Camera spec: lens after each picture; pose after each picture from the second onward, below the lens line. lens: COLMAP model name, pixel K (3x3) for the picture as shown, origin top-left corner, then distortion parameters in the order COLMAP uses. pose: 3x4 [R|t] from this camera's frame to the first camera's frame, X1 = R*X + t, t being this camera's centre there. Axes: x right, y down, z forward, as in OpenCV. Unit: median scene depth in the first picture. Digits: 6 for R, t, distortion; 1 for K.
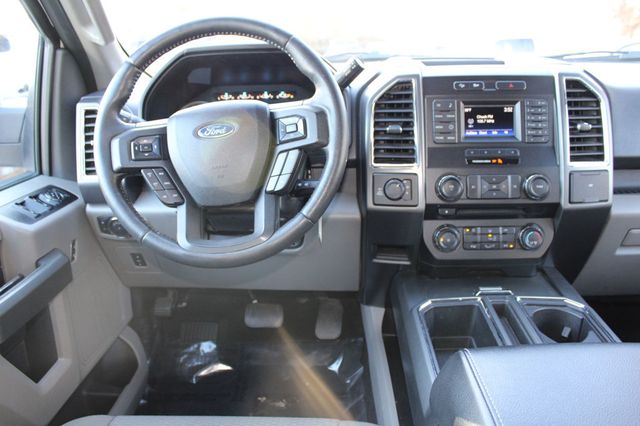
lens RADIAL K [[532.2, 0, 314.0], [0, 532.2, 211.3], [0, 0, 1]] dist [-0.168591, 0.148063]
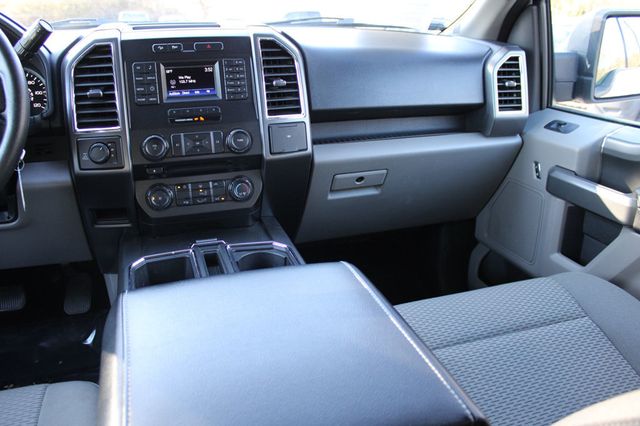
lens RADIAL K [[532.2, 0, 314.0], [0, 532.2, 211.3], [0, 0, 1]] dist [-0.168591, 0.148063]
pose [[0.933134, -0.096477, 0.346342, 0.180826], [0.080079, 0.994897, 0.061385, 0.041755], [-0.350497, -0.029545, 0.936098, -0.075156]]
